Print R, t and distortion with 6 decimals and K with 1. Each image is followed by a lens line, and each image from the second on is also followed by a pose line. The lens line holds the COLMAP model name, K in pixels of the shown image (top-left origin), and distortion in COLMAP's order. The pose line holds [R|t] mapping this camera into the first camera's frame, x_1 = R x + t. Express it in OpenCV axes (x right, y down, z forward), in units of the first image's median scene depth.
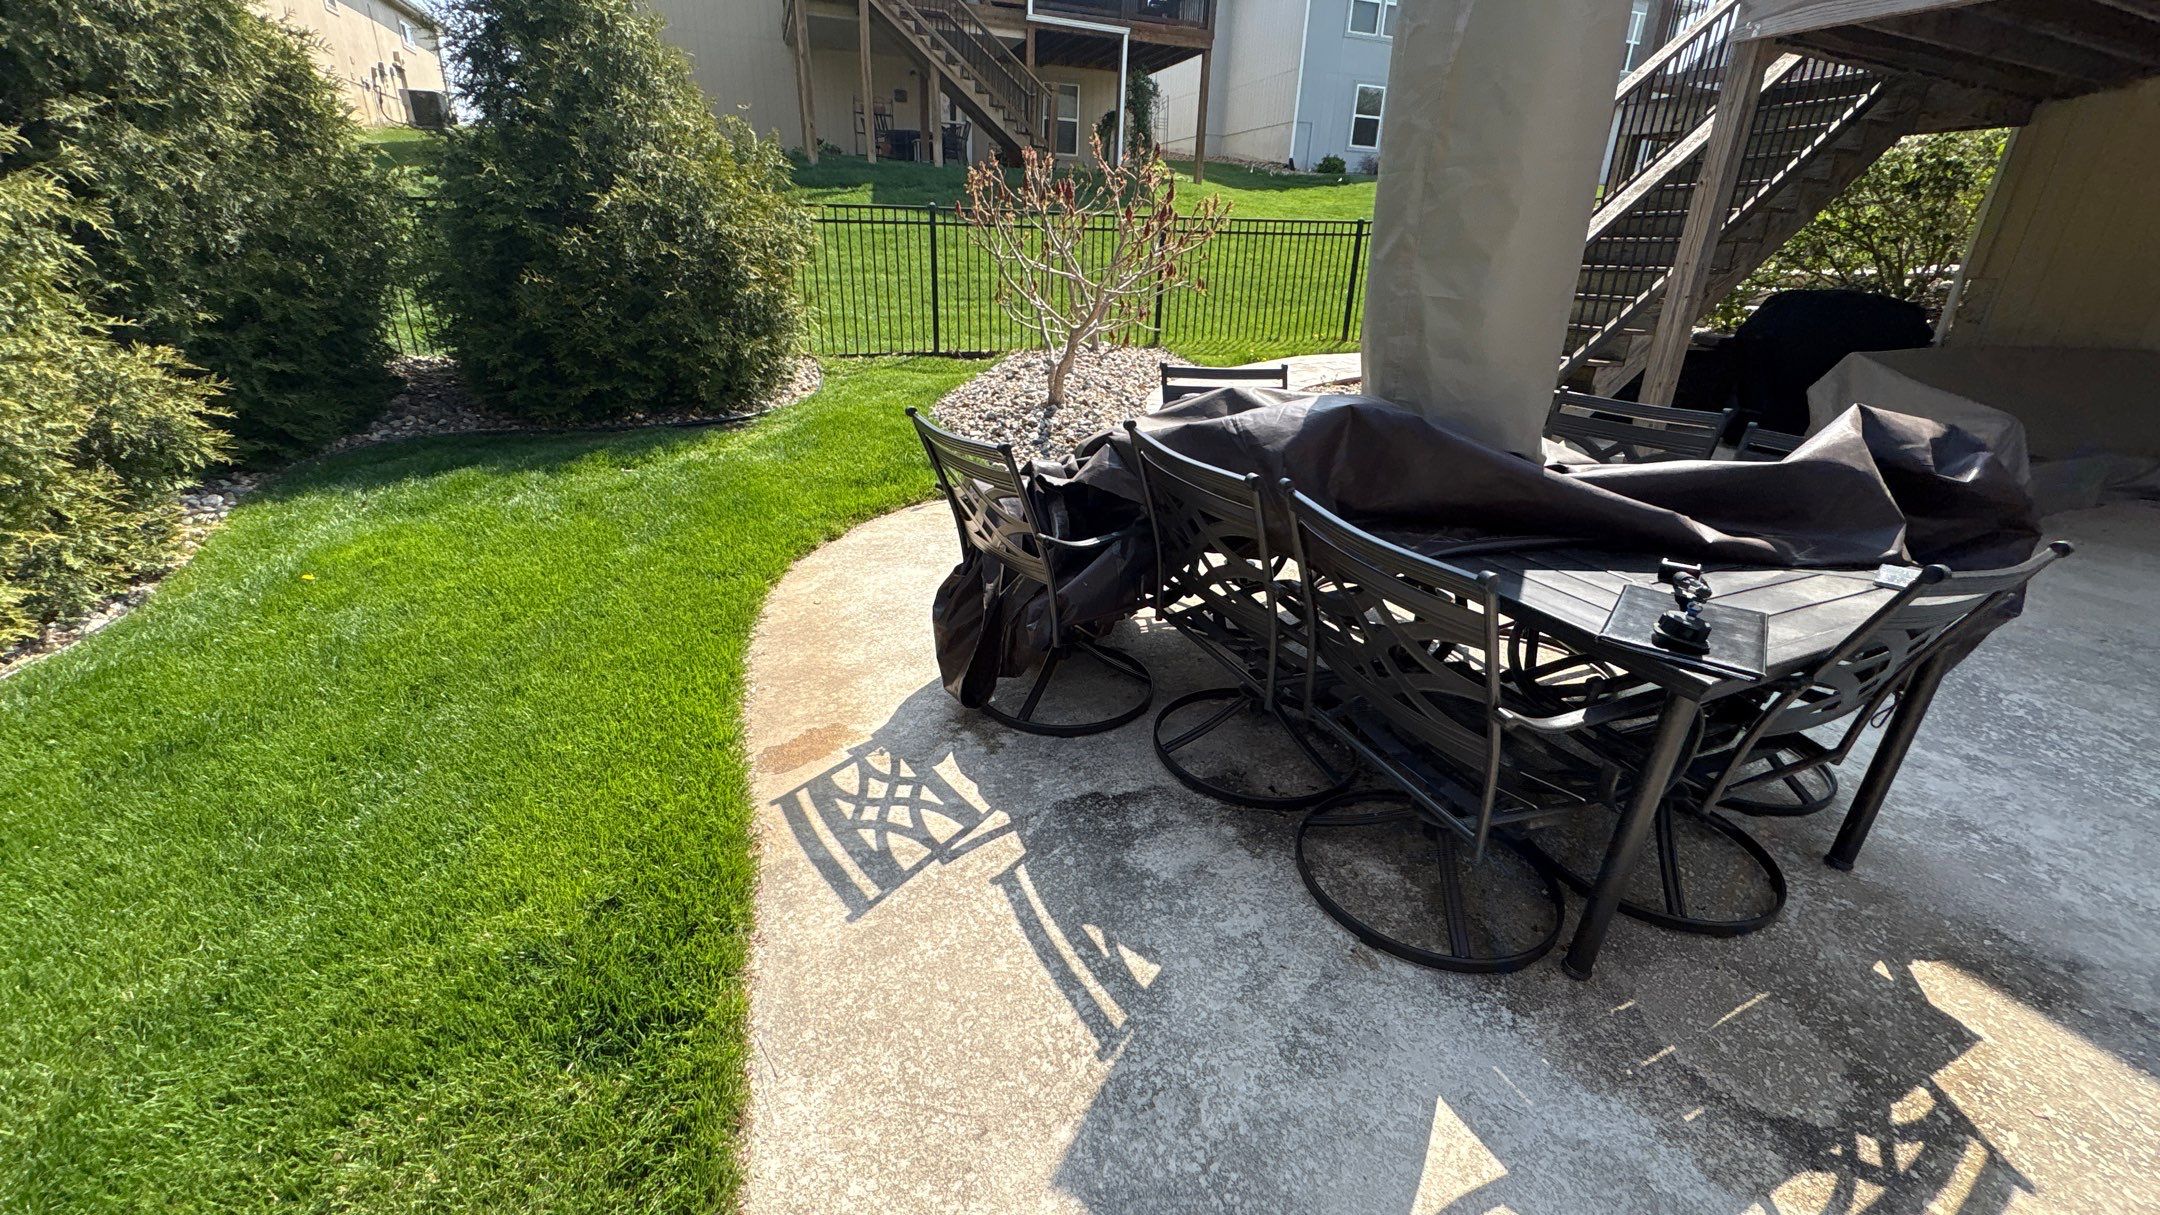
lens RADIAL K [[859.2, 0, 1081.7], [0, 859.2, 603.6], [0, 0, 1]] dist [0.001185, -0.000318]
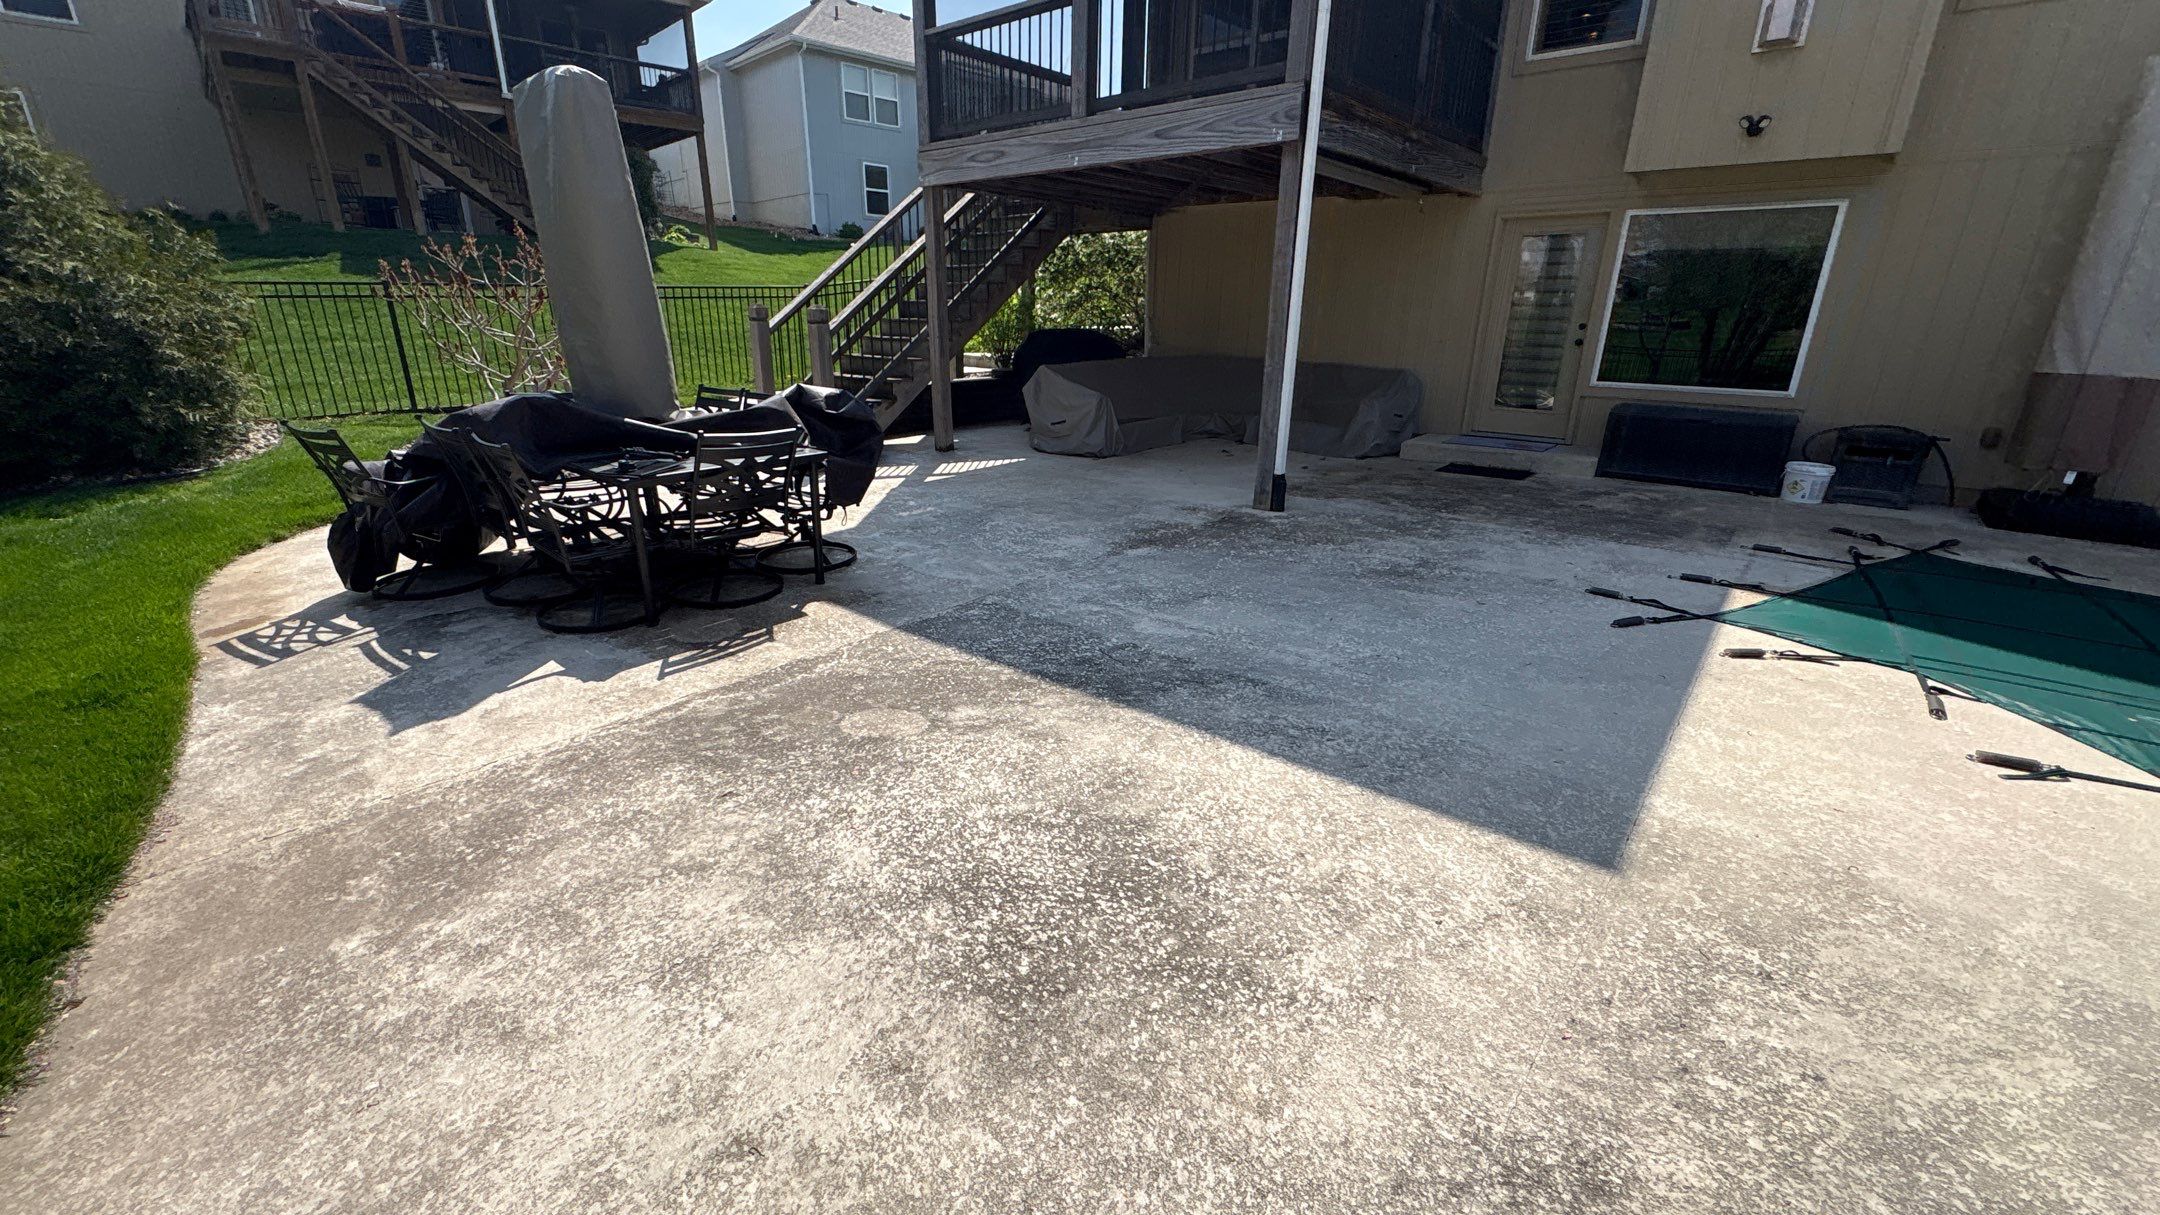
lens RADIAL K [[859.2, 0, 1079.6], [0, 859.2, 601.3], [0, 0, 1]] dist [0.001185, -0.000318]
pose [[0.911971, -0.156021, 0.379428, 0.238272], [0.176066, 0.984205, -0.018476, 0.192258], [-0.370552, 0.083653, 0.925037, -0.505810]]
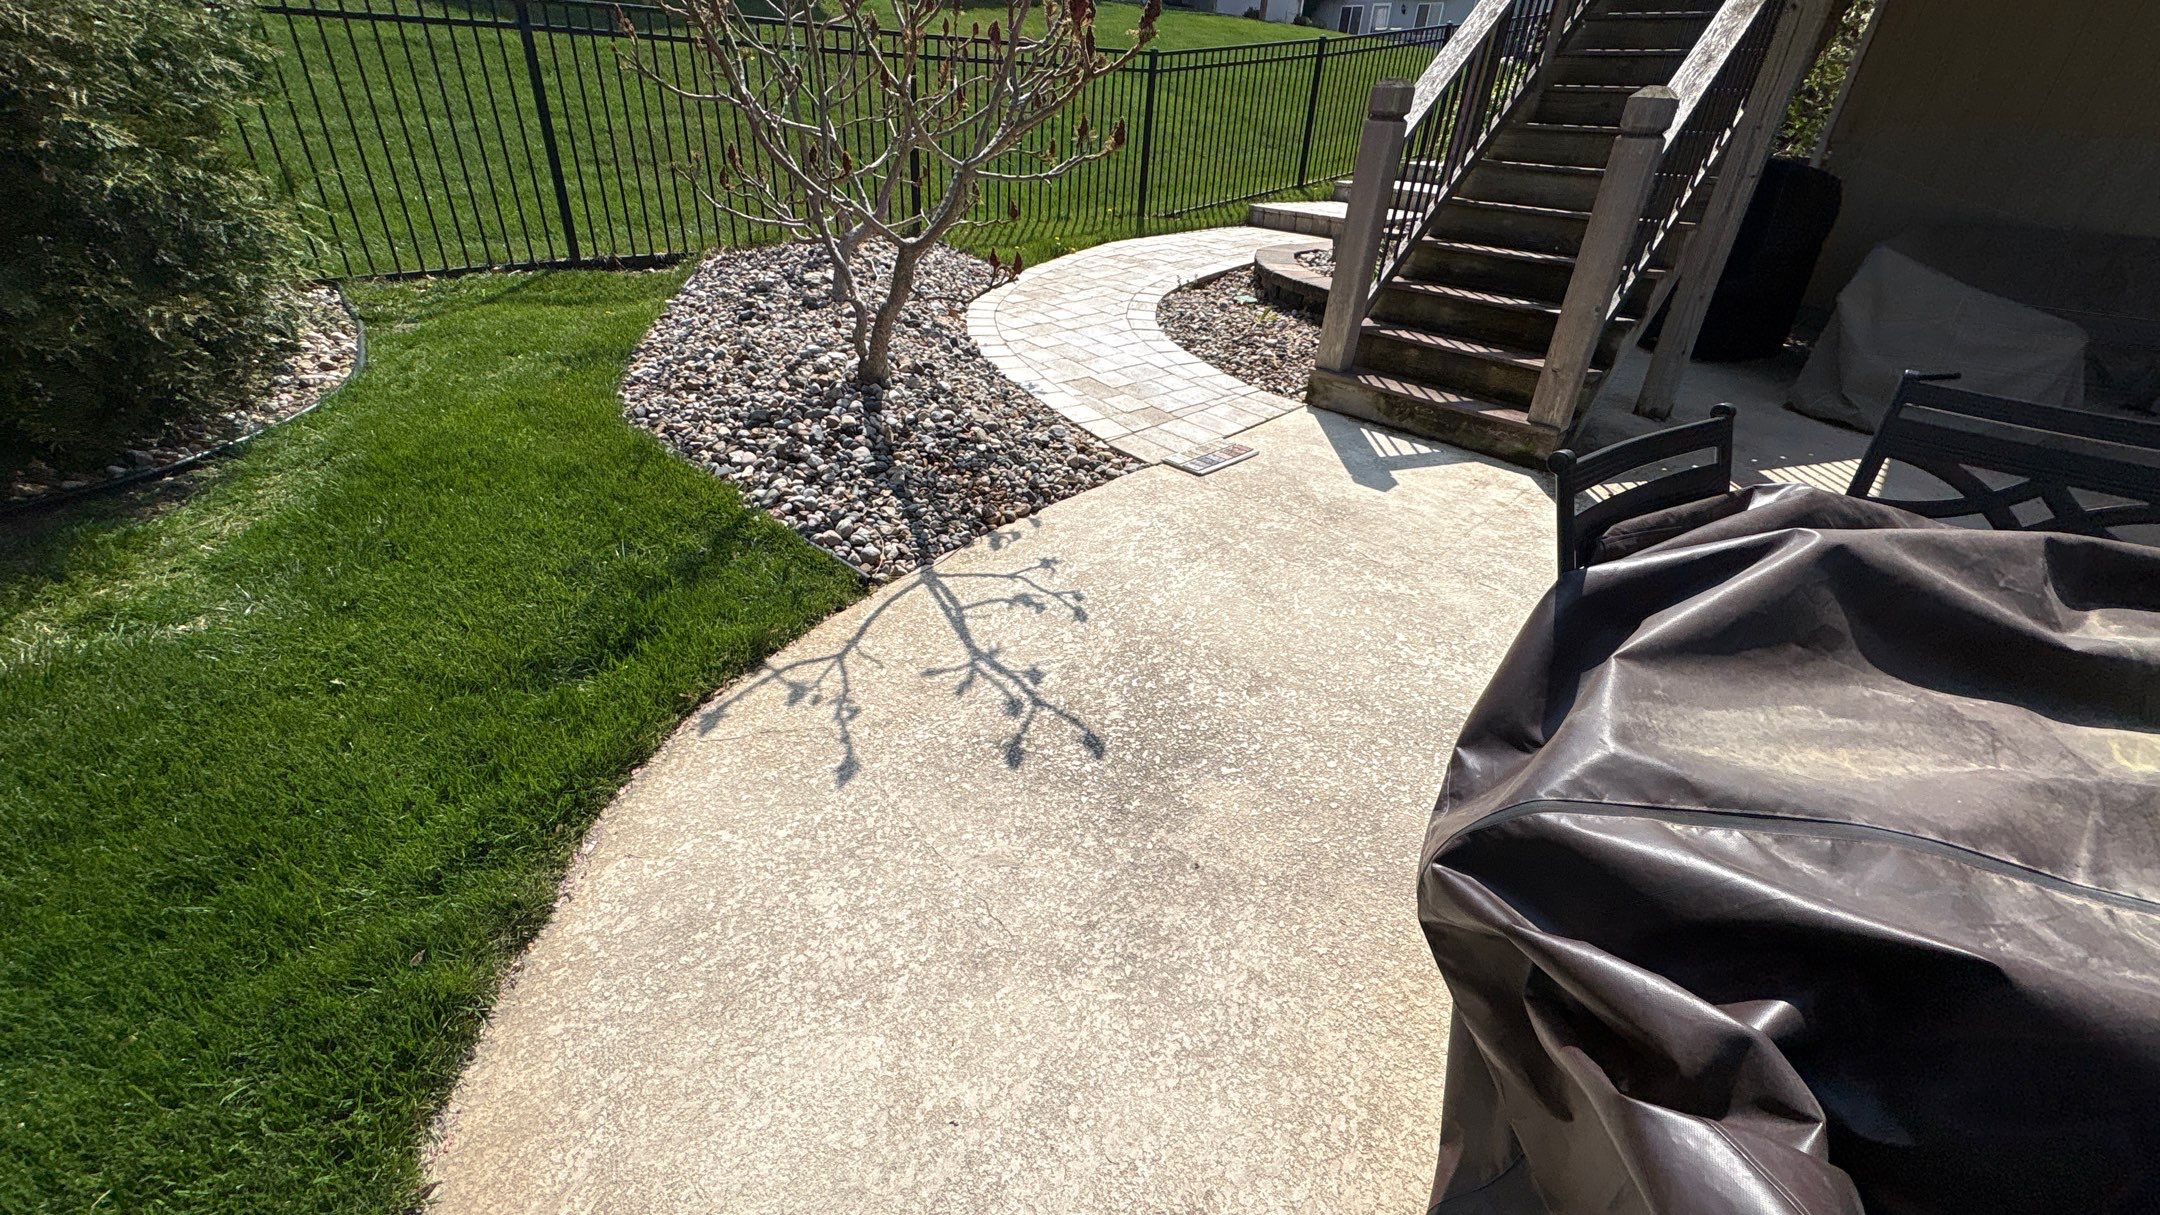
lens RADIAL K [[859.2, 0, 1083.0], [0, 859.2, 600.3], [0, 0, 1]] dist [0.001185, -0.000318]
pose [[0.927729, -0.174091, 0.330169, -0.122893], [0.122884, 0.977711, 0.170240, -0.181959], [-0.352447, -0.117364, 0.928443, 0.438767]]
